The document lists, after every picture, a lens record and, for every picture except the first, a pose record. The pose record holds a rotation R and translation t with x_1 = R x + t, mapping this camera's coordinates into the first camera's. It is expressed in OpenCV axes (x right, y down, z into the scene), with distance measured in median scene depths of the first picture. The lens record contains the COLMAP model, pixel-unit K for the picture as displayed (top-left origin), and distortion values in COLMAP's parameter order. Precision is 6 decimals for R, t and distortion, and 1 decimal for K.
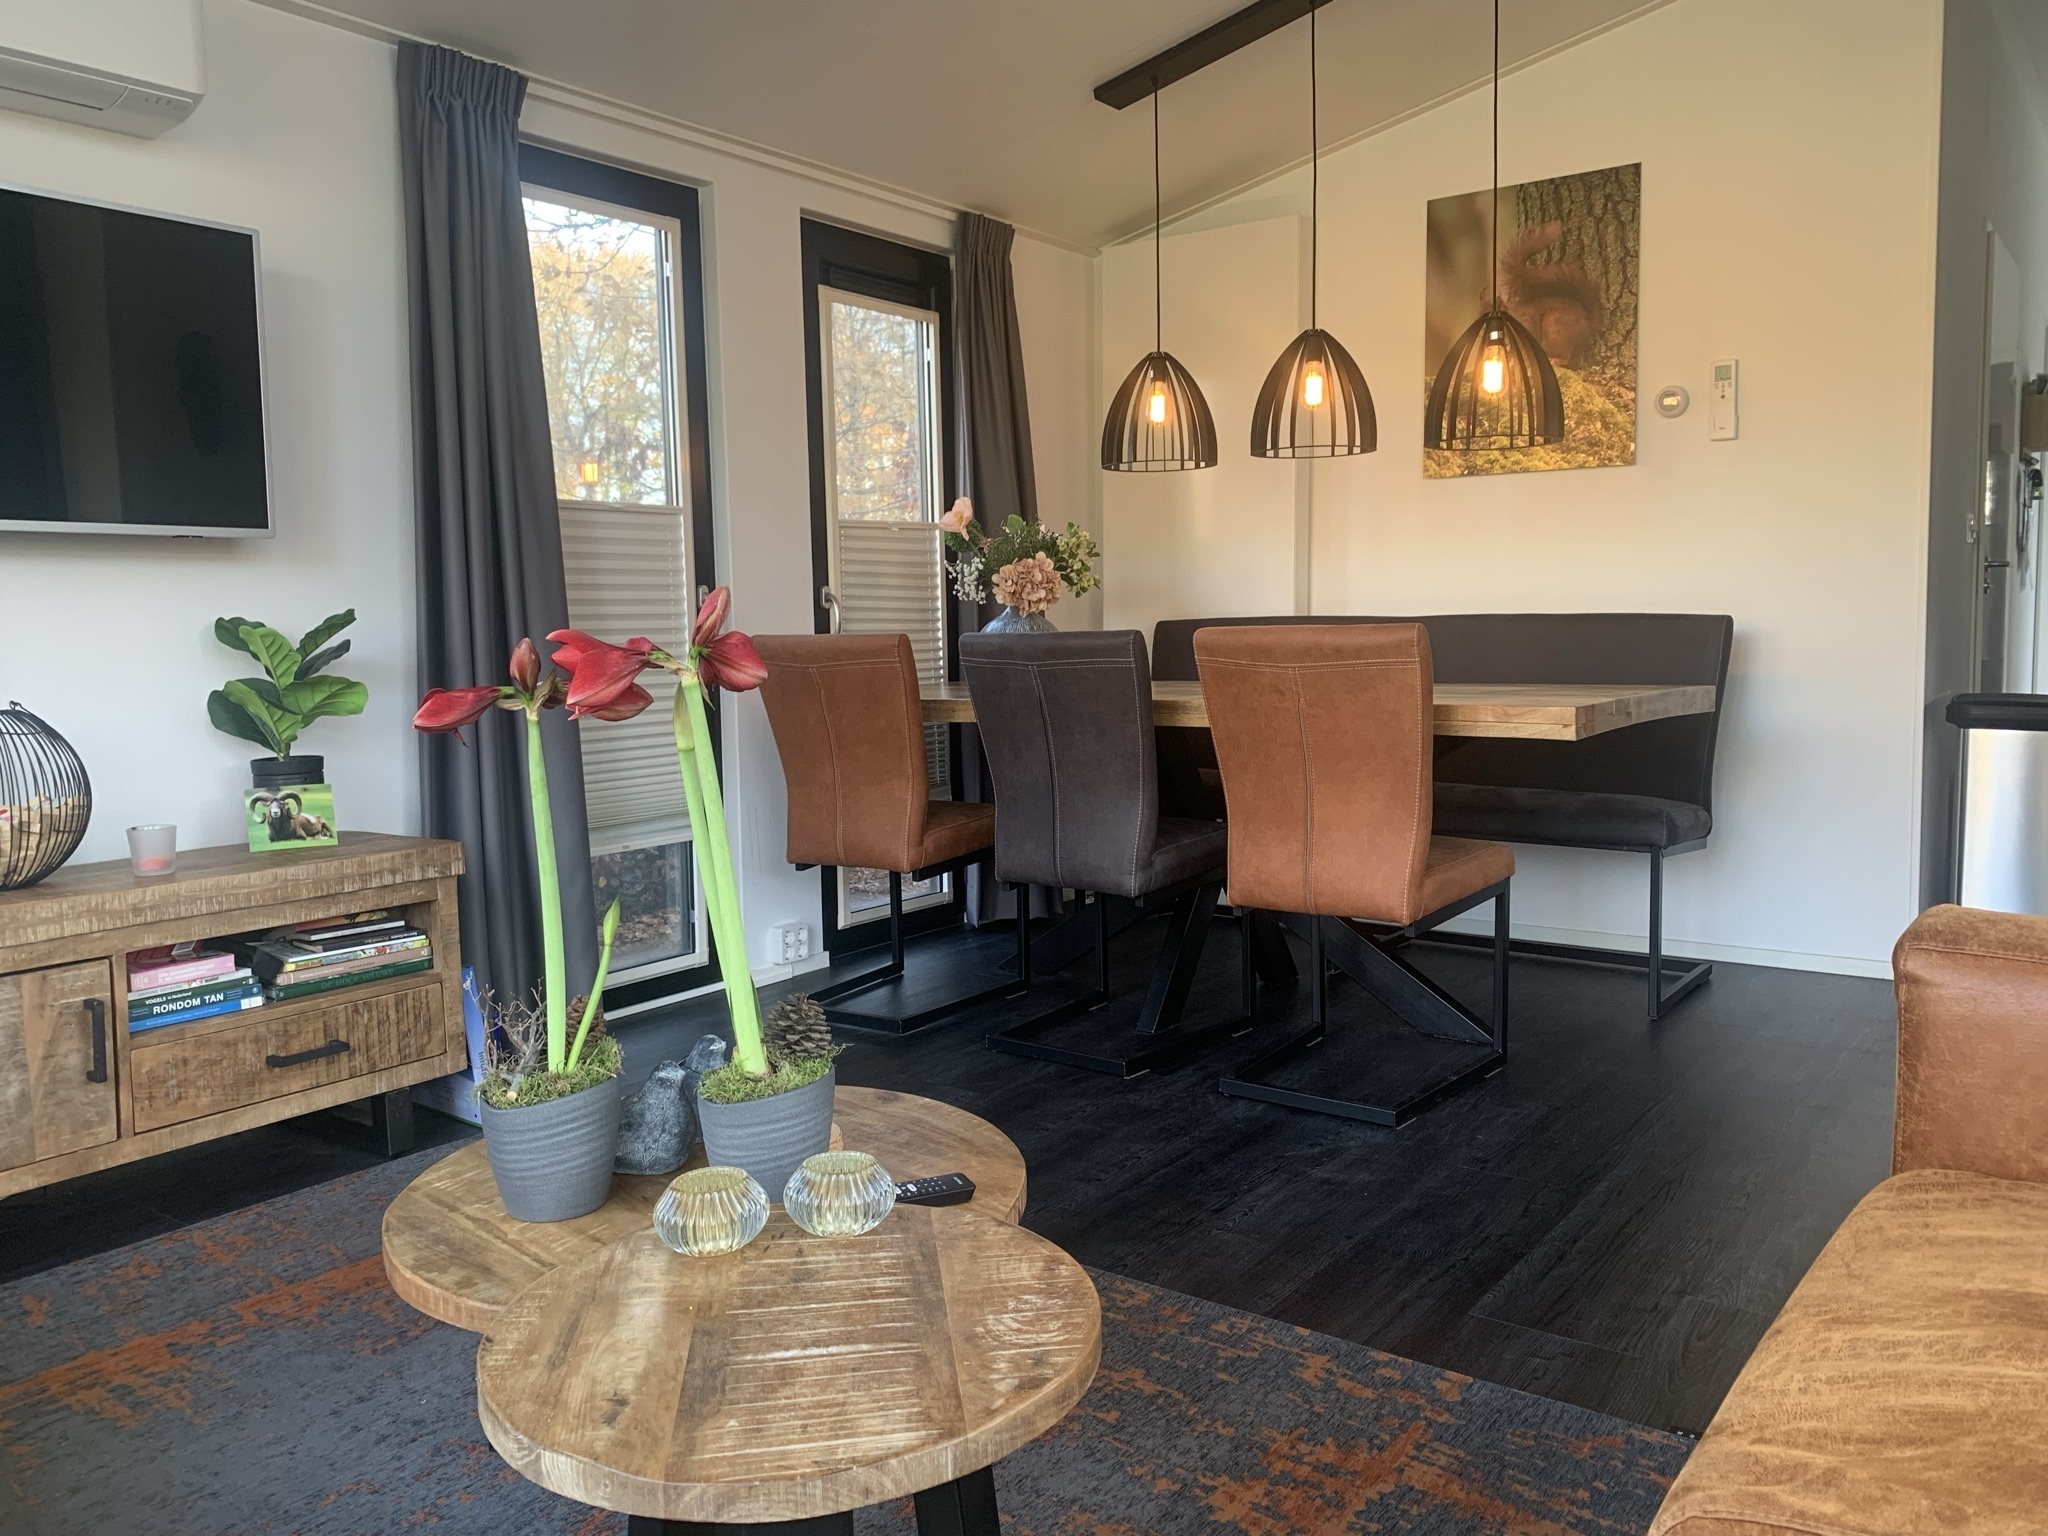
lens RADIAL K [[1560.7, 0, 1021.6], [0, 1560.7, 762.1], [0, 0, 1]] dist [-0.002858, -0.000798]
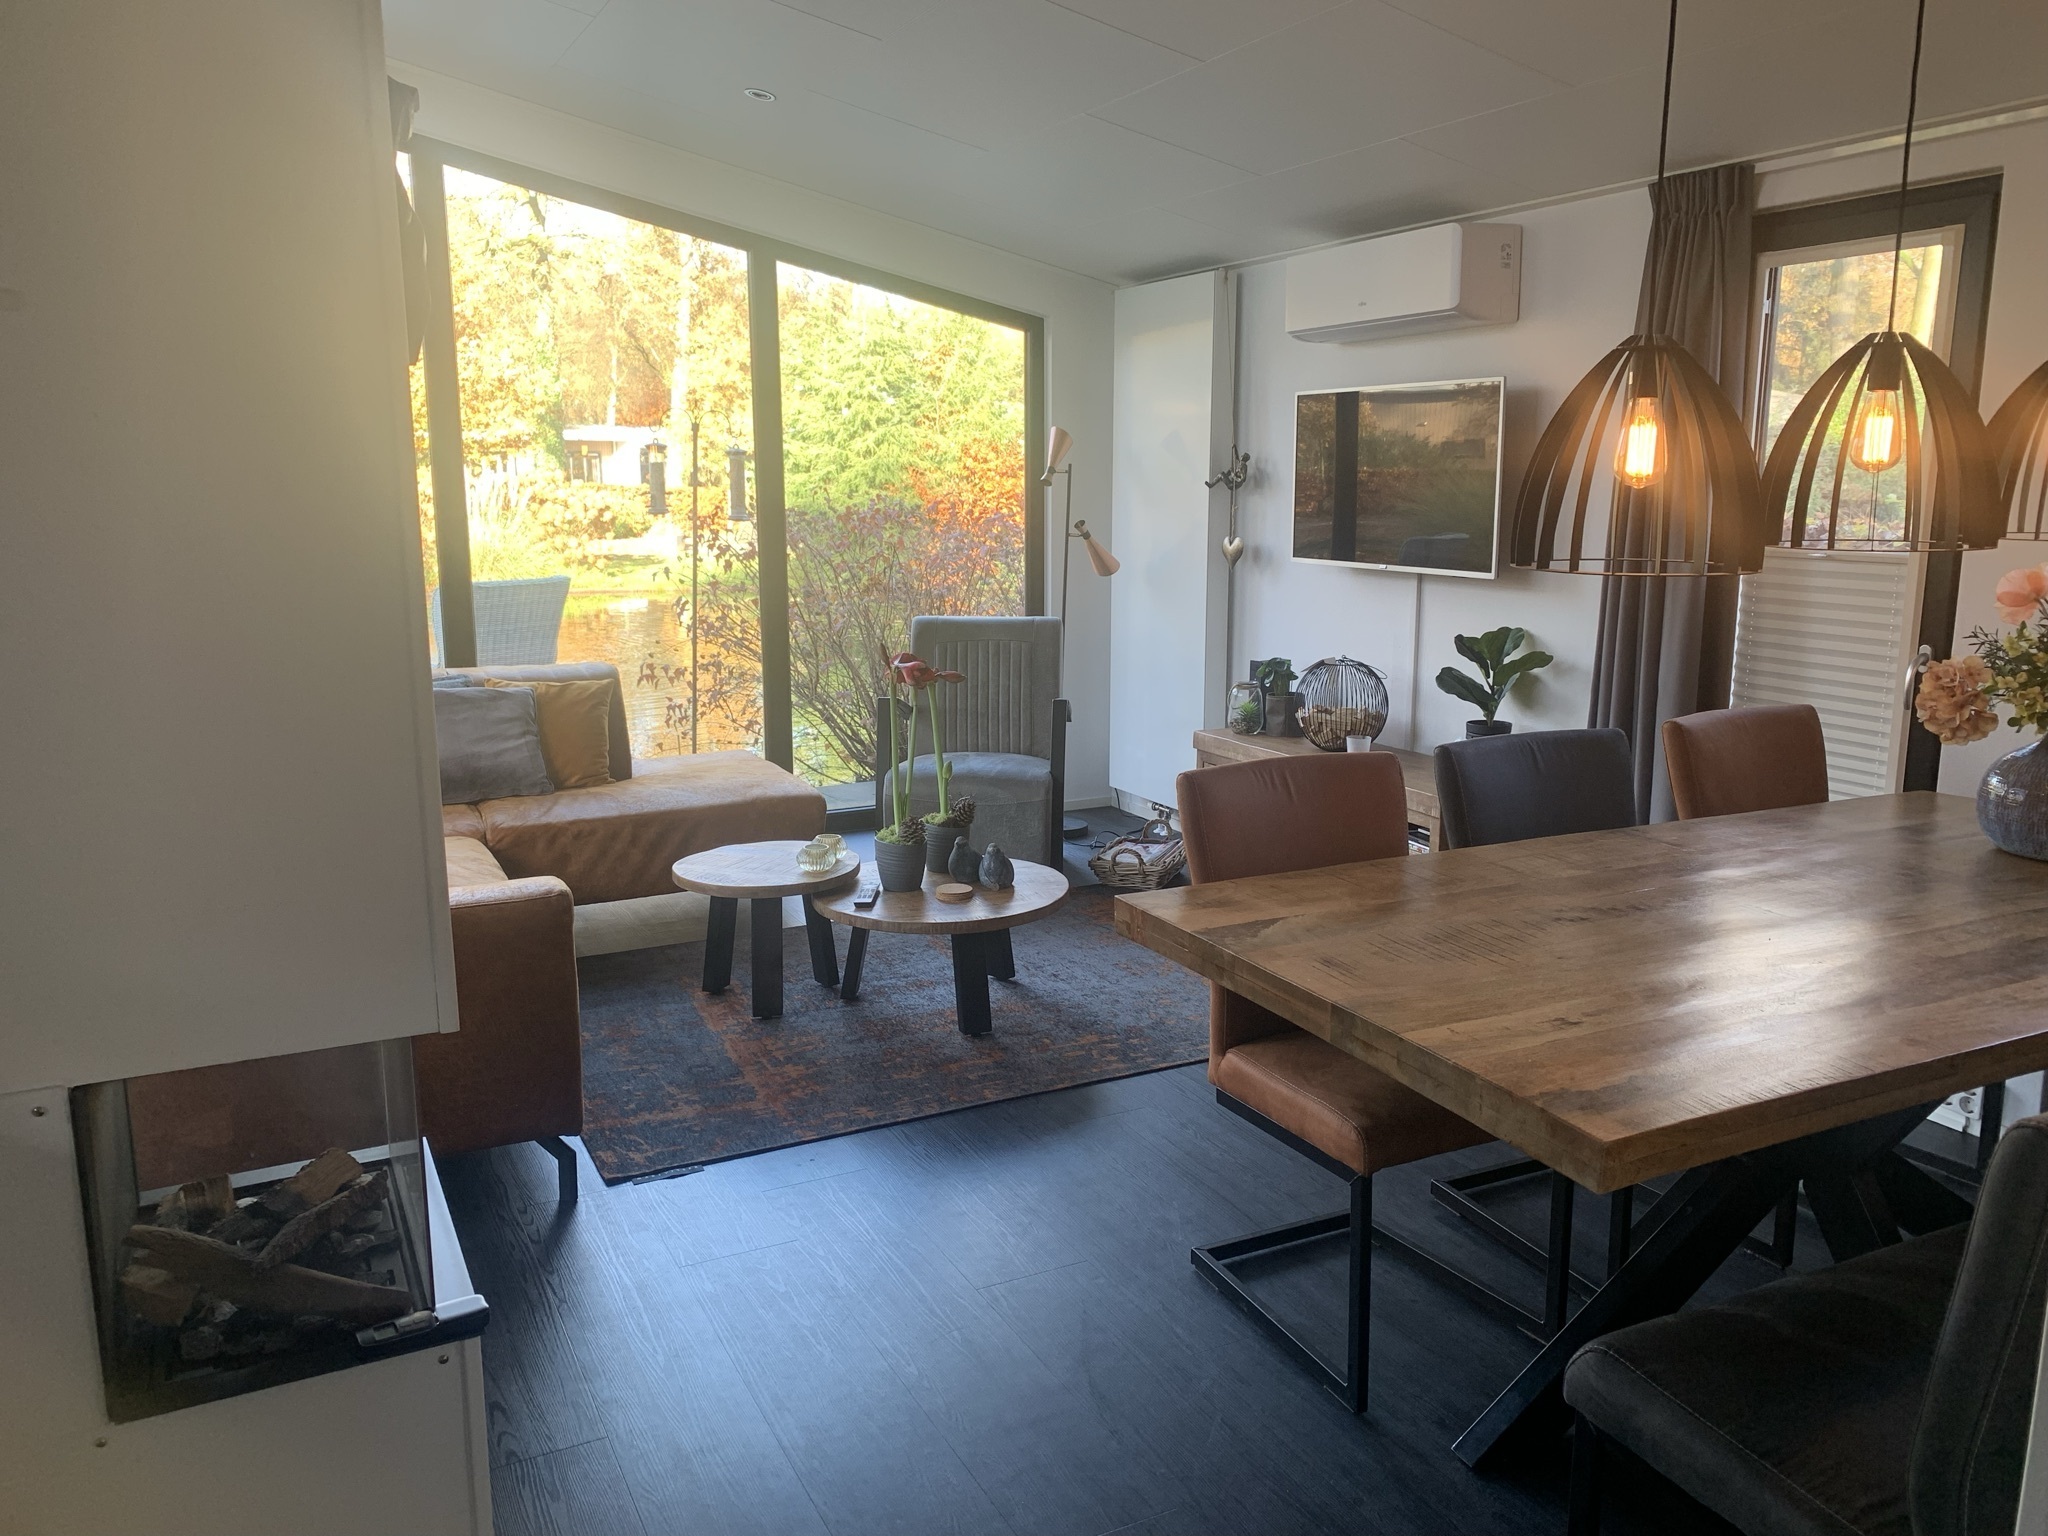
lens RADIAL K [[1560.7, 0, 1022.8], [0, 1560.7, 765.7], [0, 0, 1]] dist [-0.002858, -0.000798]
pose [[-0.442884, 0.190175, -0.876178, 0.927317], [-0.073562, 0.966243, 0.246907, -0.262715], [0.893556, 0.173804, -0.413944, 1.062678]]
